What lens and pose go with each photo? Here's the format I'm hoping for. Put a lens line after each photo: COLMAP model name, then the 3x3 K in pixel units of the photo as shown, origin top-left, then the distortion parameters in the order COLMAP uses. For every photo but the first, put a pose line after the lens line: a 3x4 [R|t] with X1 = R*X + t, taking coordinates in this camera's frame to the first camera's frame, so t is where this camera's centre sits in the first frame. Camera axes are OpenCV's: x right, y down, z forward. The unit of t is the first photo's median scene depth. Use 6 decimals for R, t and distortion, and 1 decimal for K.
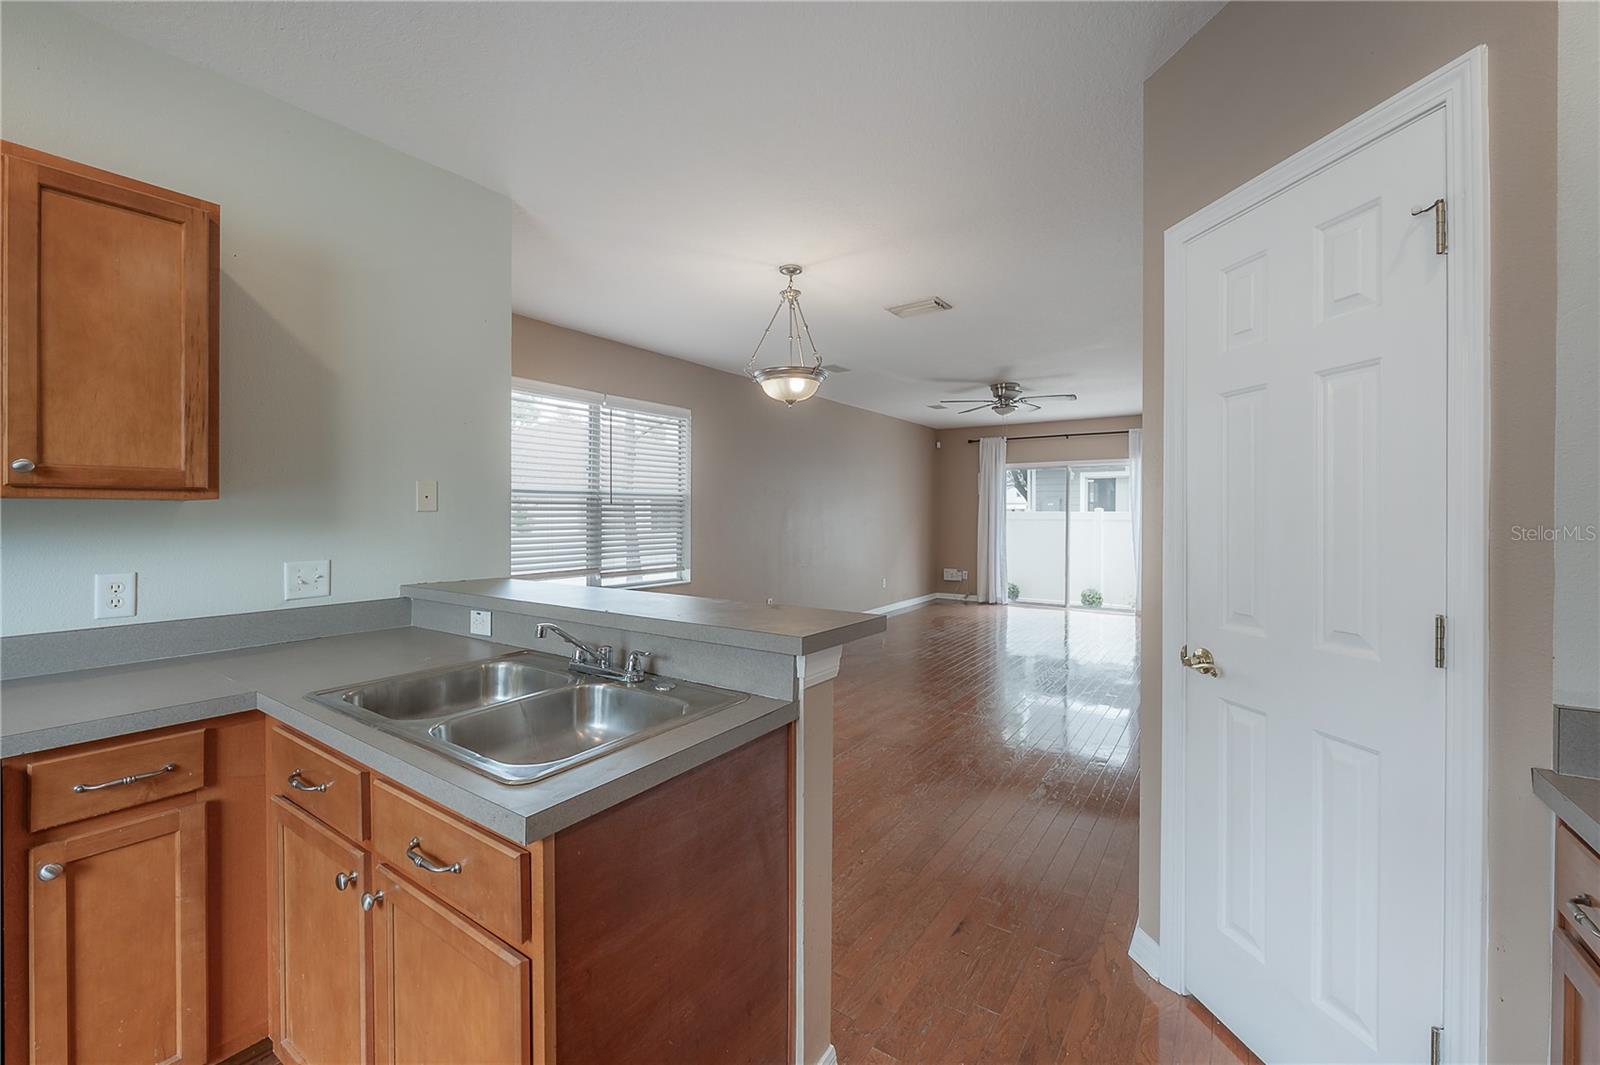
lens RADIAL K [[646.7, 0, 798.2], [0, 646.7, 517.0], [0, 0, 1]] dist [-0.003136, -0.000218]
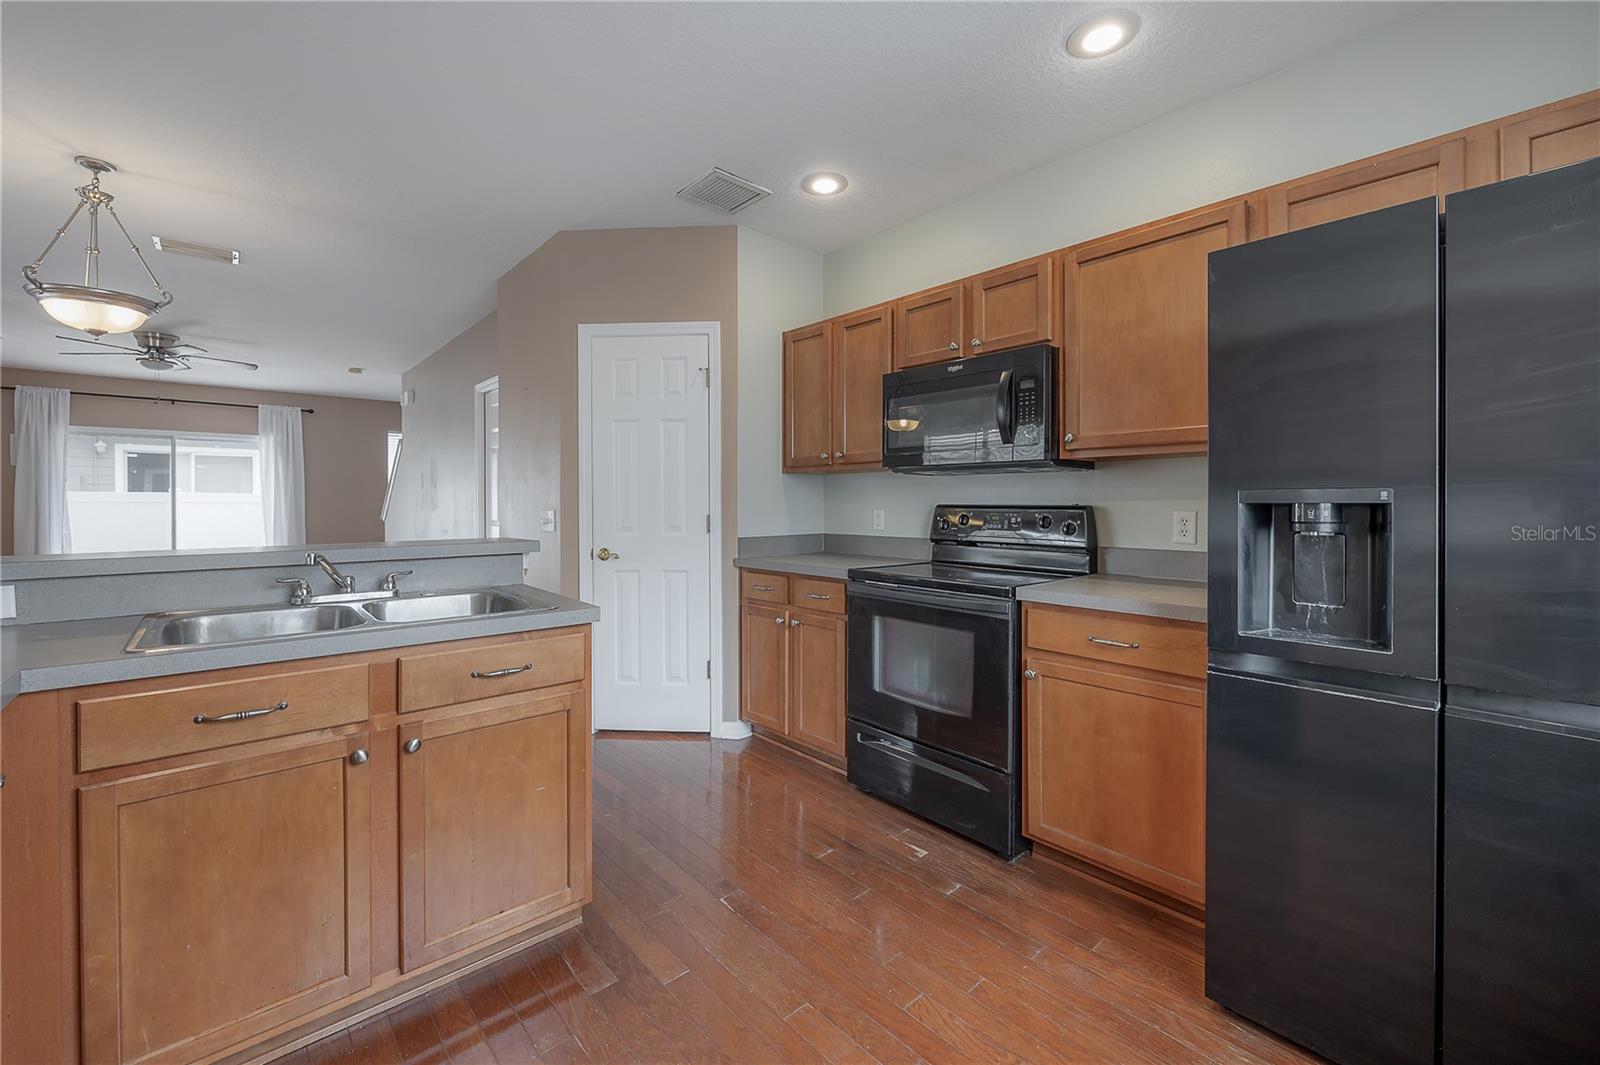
lens RADIAL K [[646.7, 0, 796.4], [0, 646.7, 506.2], [0, 0, 1]] dist [-0.003136, -0.000218]
pose [[0.234518, -0.008039, 0.972078, -0.577831], [0.005908, 0.999959, 0.006844, 0.034019], [-0.972094, 0.004138, 0.234556, -0.015292]]
